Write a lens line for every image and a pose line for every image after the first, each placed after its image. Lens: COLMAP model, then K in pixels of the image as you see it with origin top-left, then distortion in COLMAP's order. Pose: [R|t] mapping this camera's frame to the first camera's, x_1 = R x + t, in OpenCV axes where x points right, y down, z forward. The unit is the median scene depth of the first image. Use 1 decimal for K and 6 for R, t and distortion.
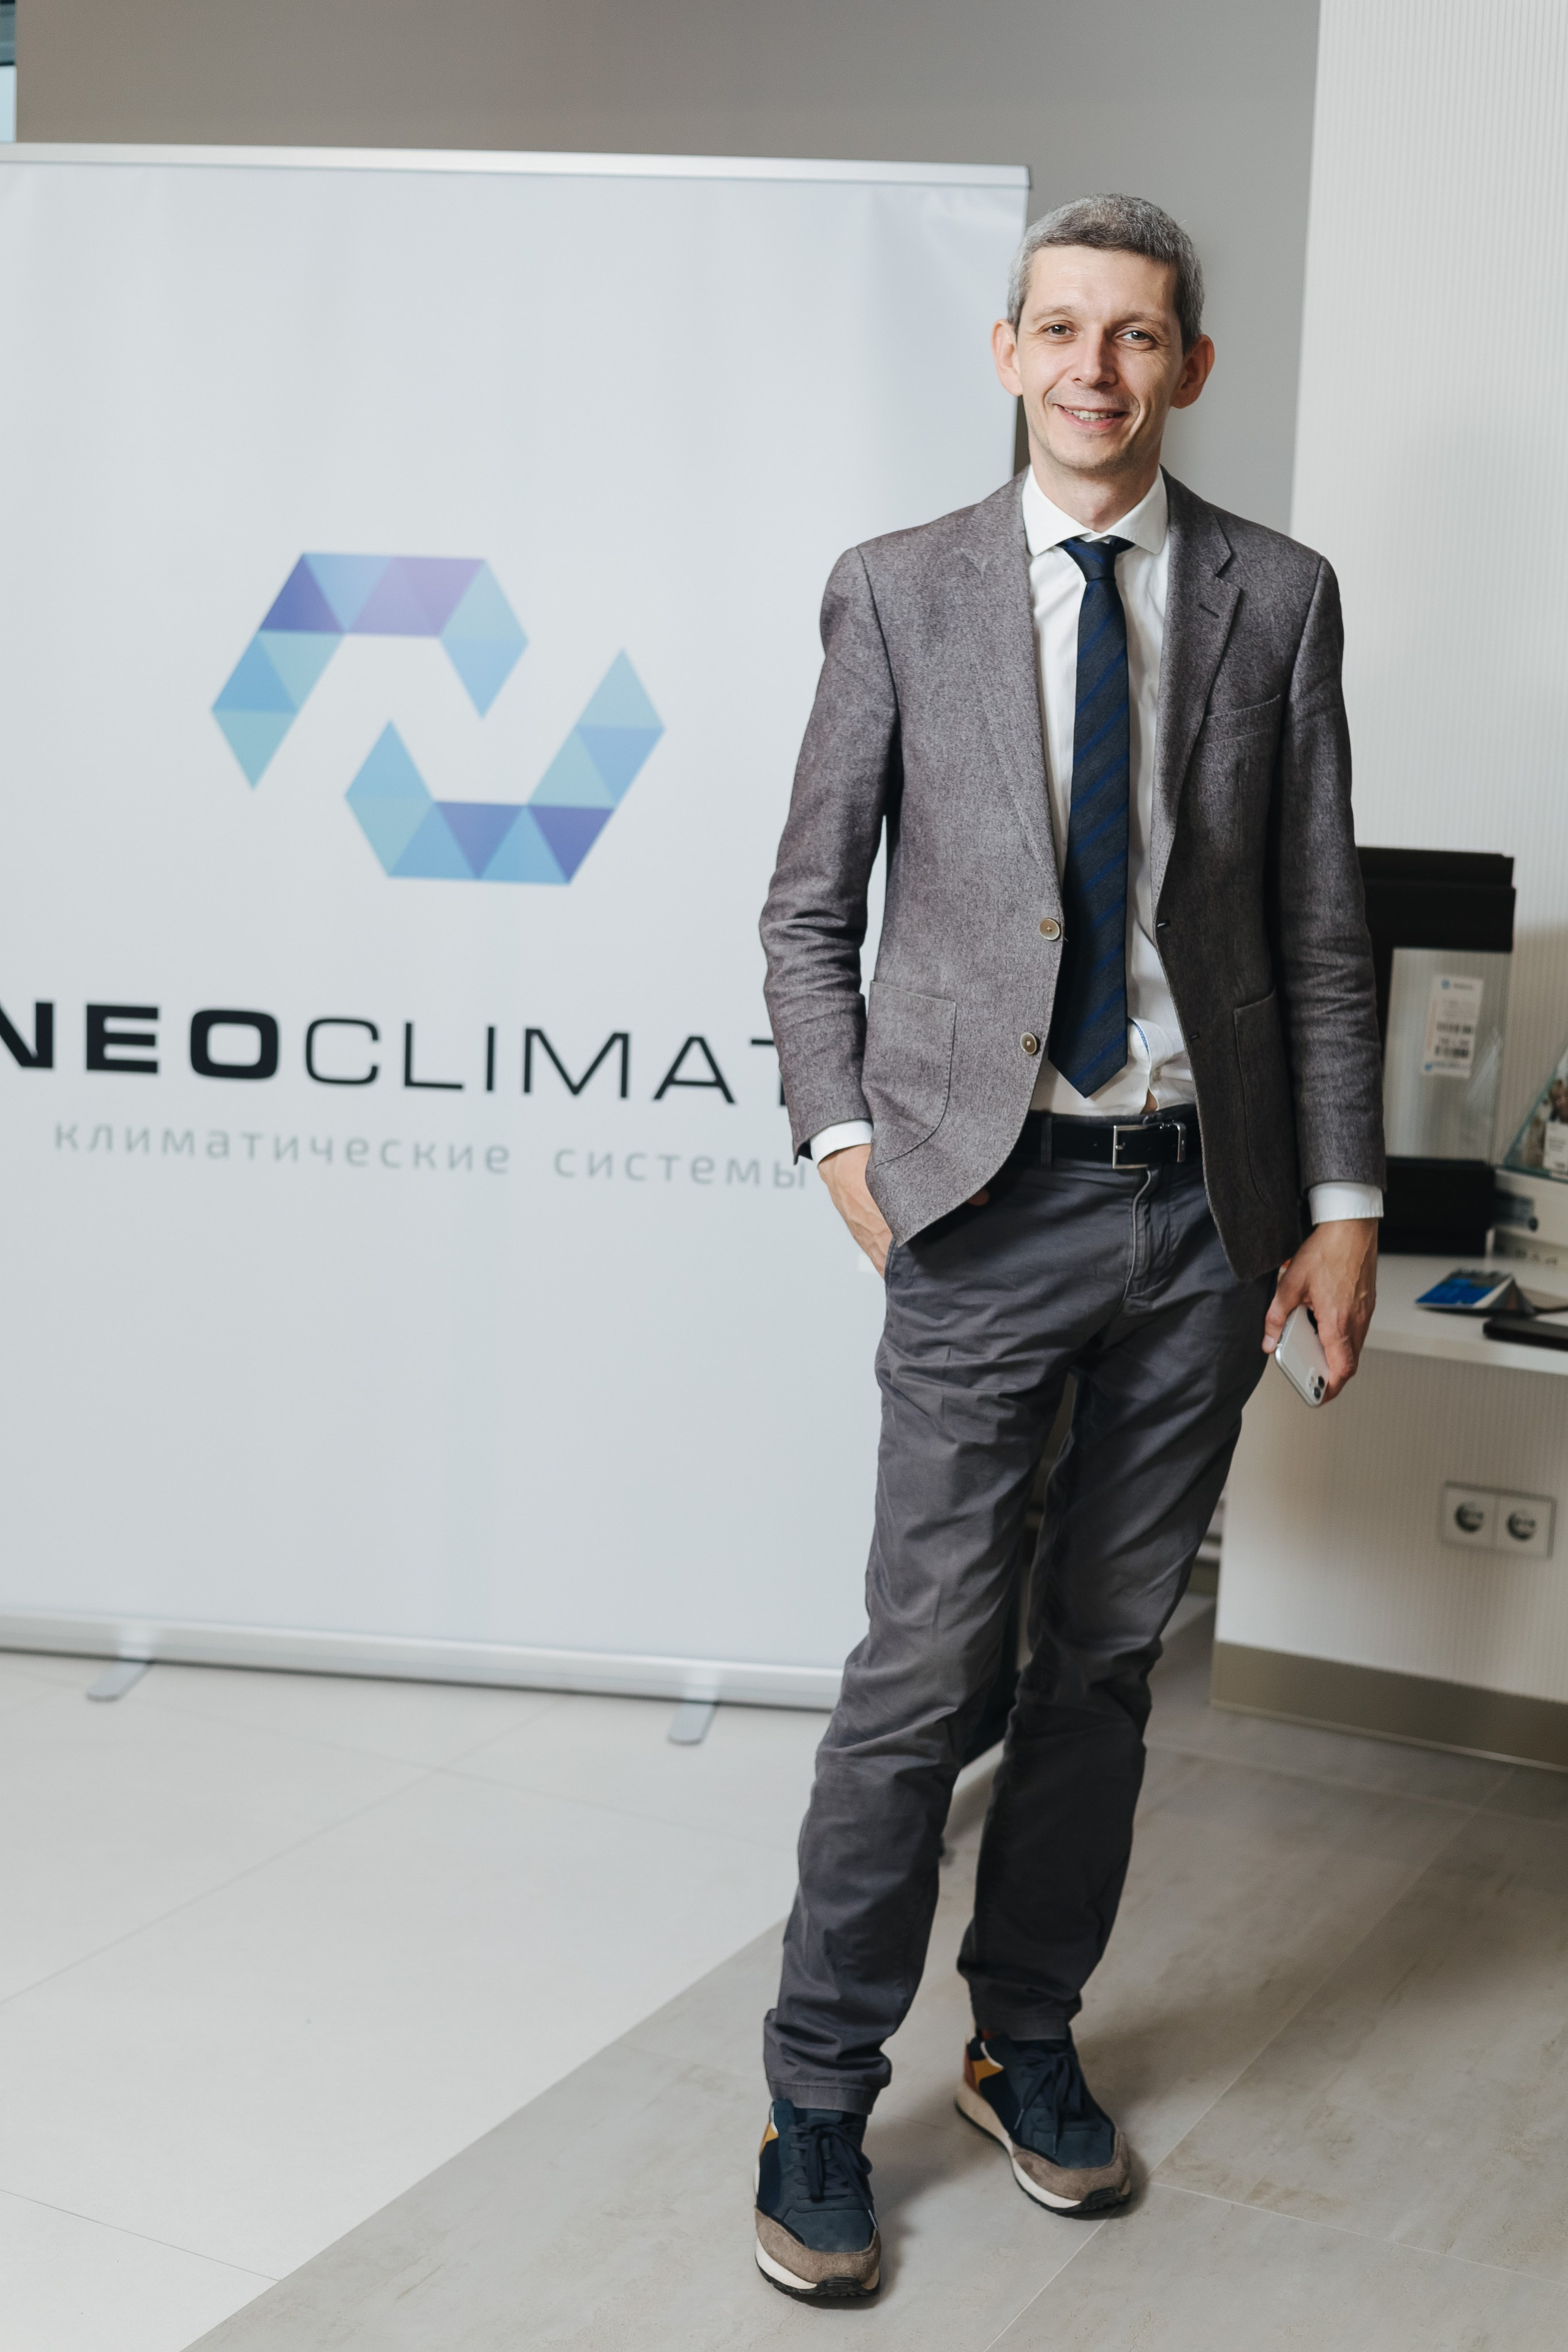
lens RADIAL K [[3770.8, 0, 837.7], [0, 3770.8, 1199.4], [0, 0, 1]] dist [-0.050097, 0.000000]
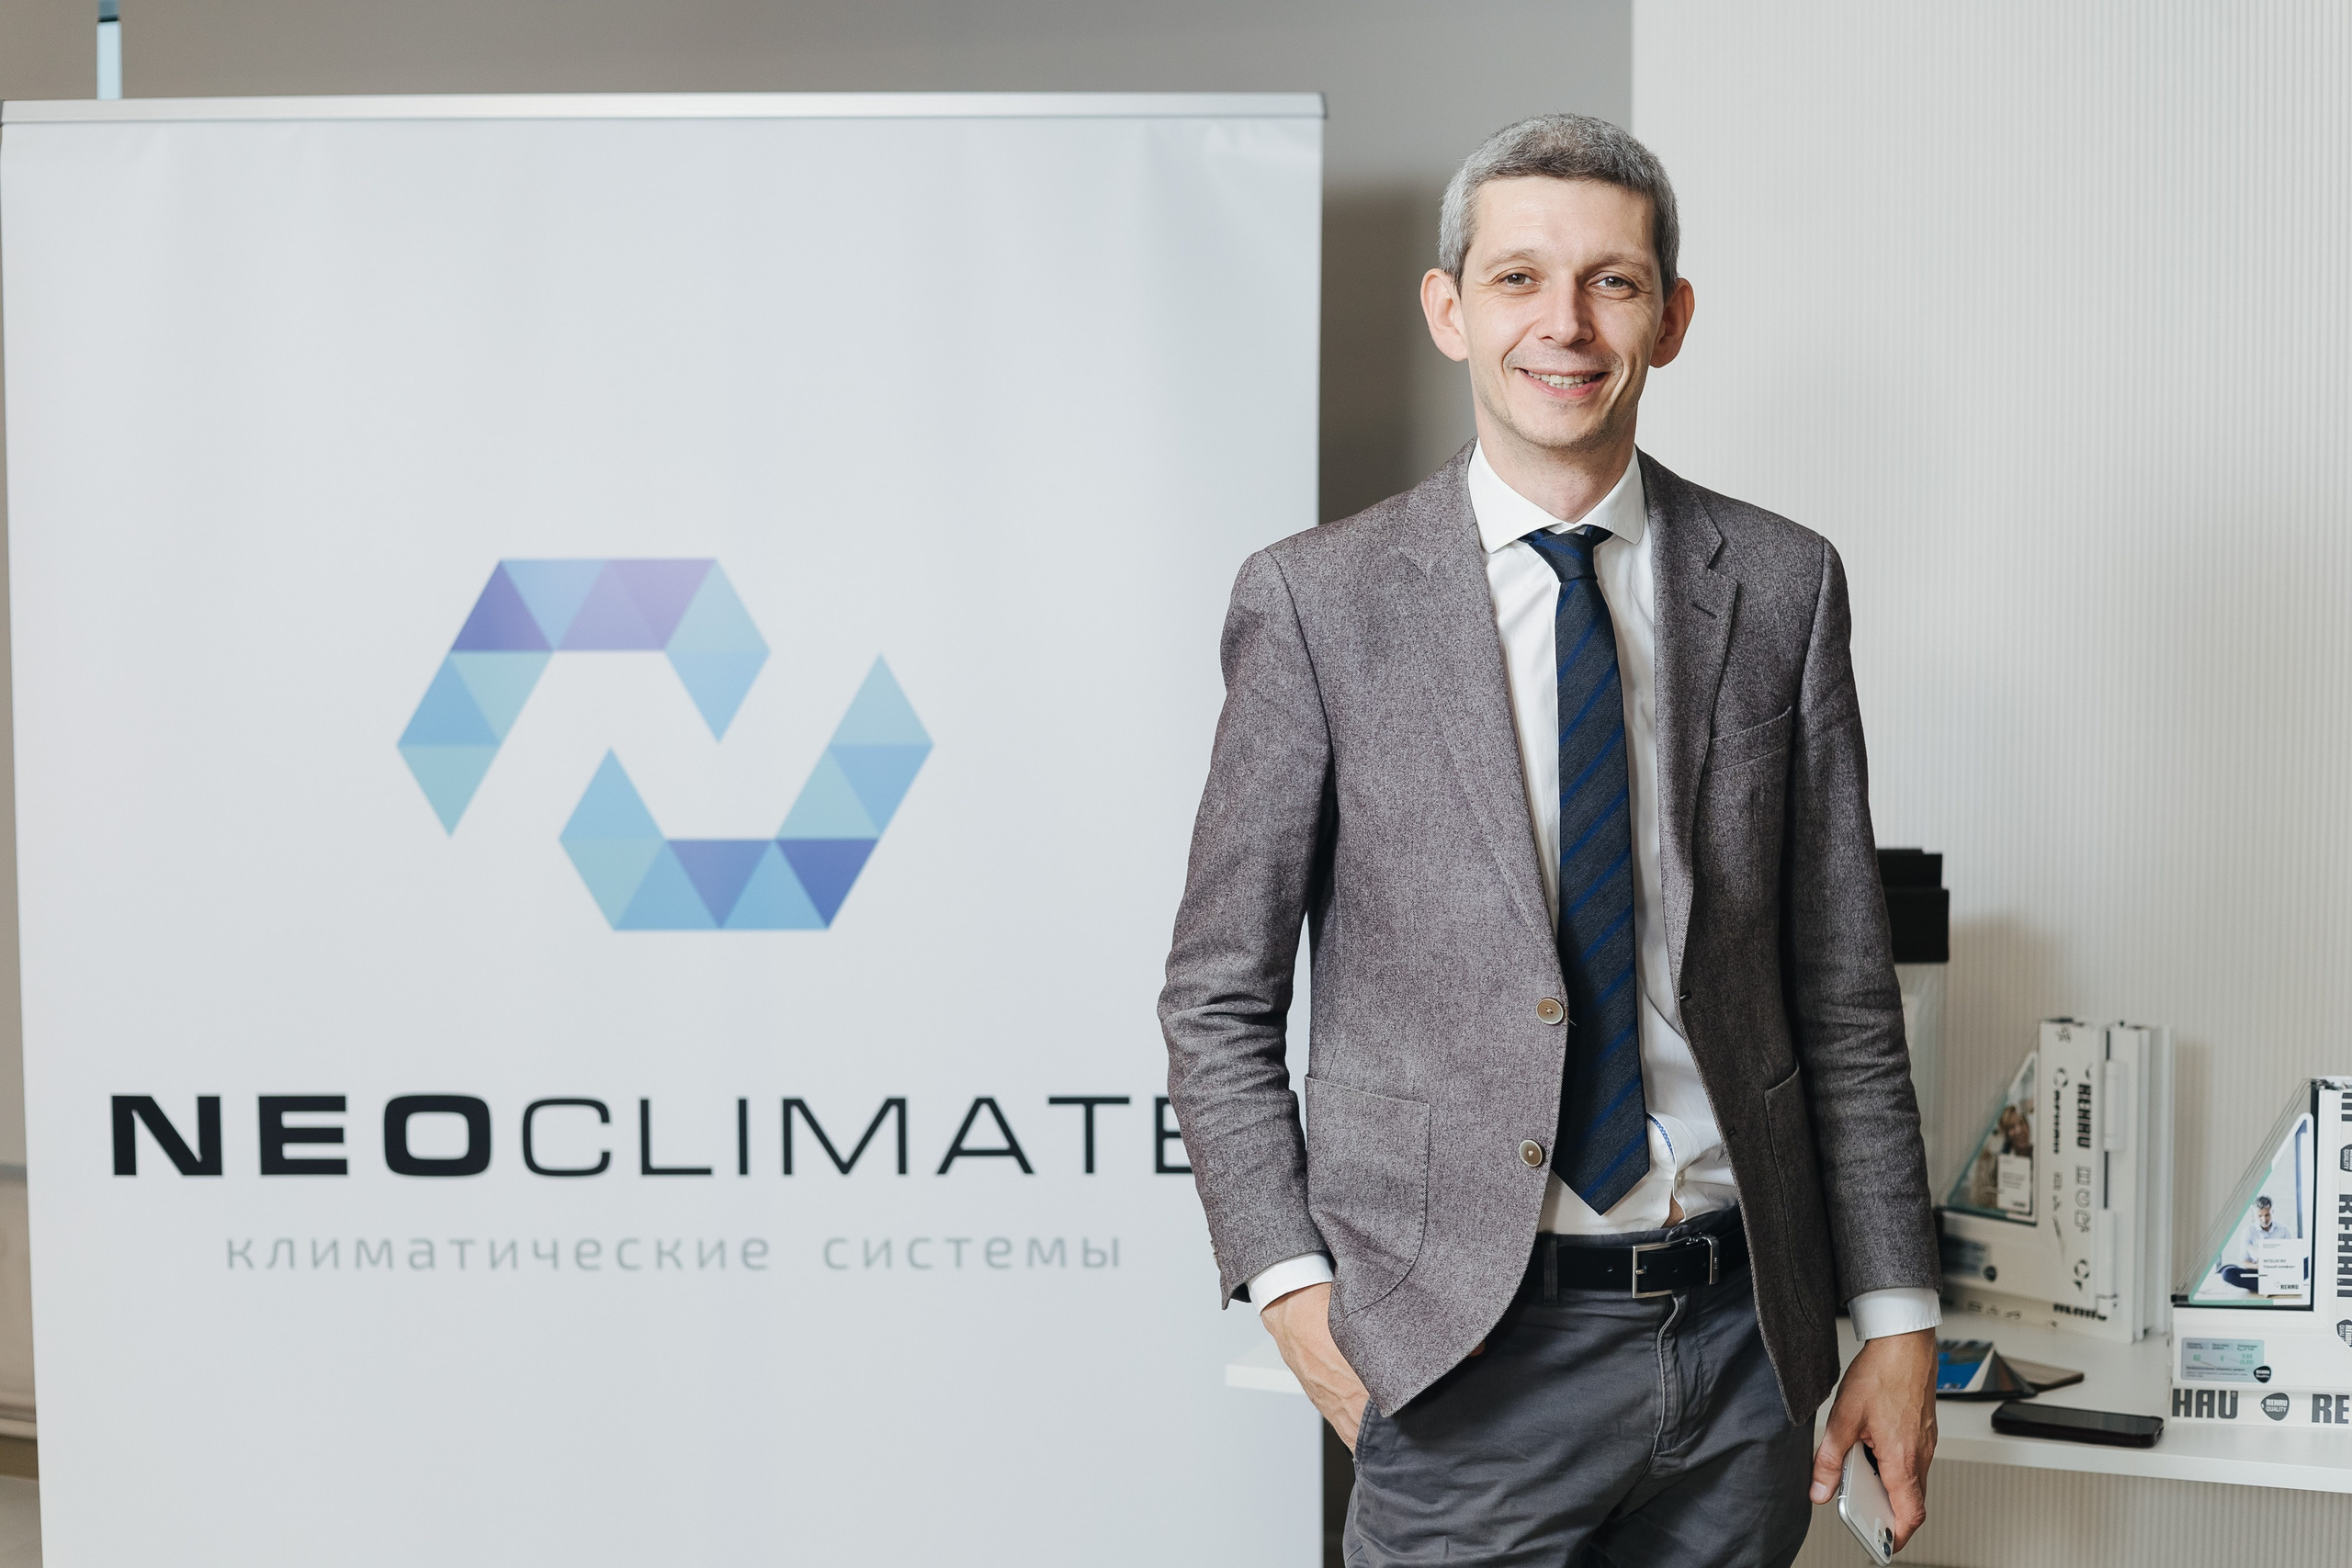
lens RADIAL K [[3770.4, 0, 1243.2], [0, 3770.4, 730.4], [0, 0, 1]] dist [-0.050097, 0.000000]
pose [[0.994563, -0.047026, 0.092915, -0.054173], [0.056441, 0.993239, -0.101446, -0.035669], [-0.087516, 0.106139, 0.990493, 0.134486]]
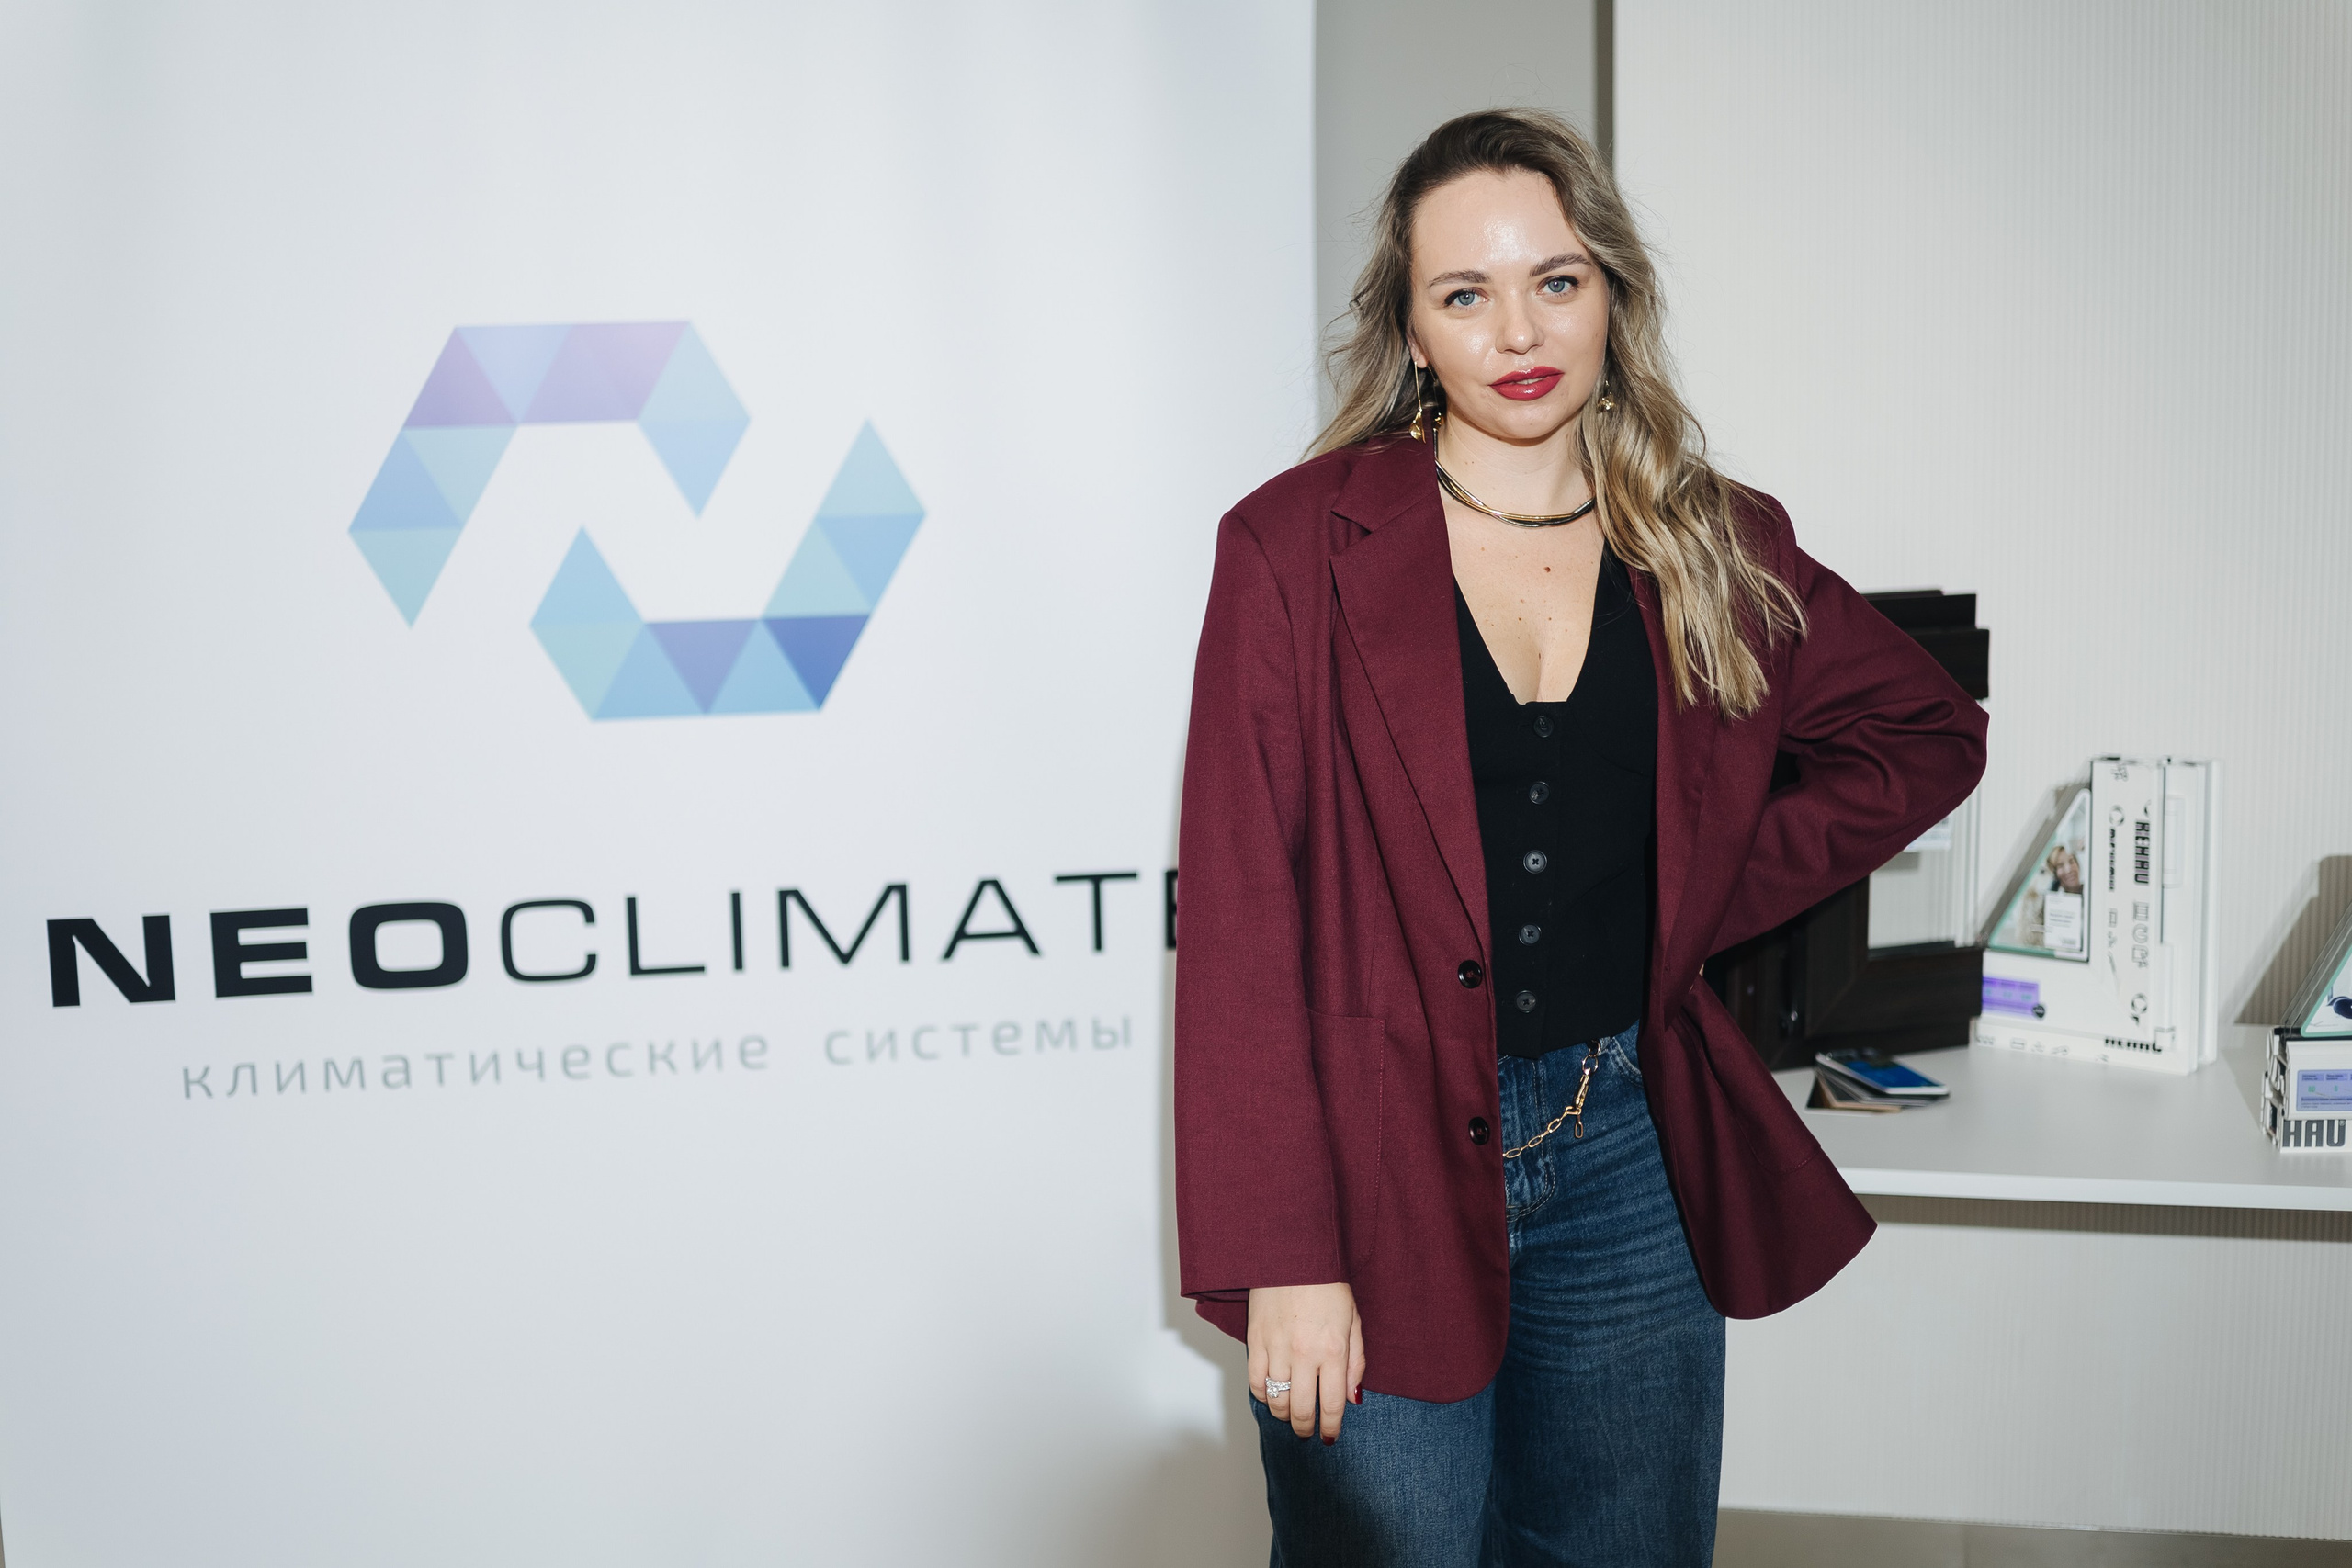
lens RADIAL K [[3770.4, 0, 1231.1], [0, 3770.4, 787.7], [0, 0, 1]] dist [-0.050097, 0.000000]
pose [[0.964466, -0.096181, 0.246079, -0.185675], [0.098563, 0.995127, 0.002646, -0.059531], [-0.245135, 0.021702, 0.969246, 0.184646]]
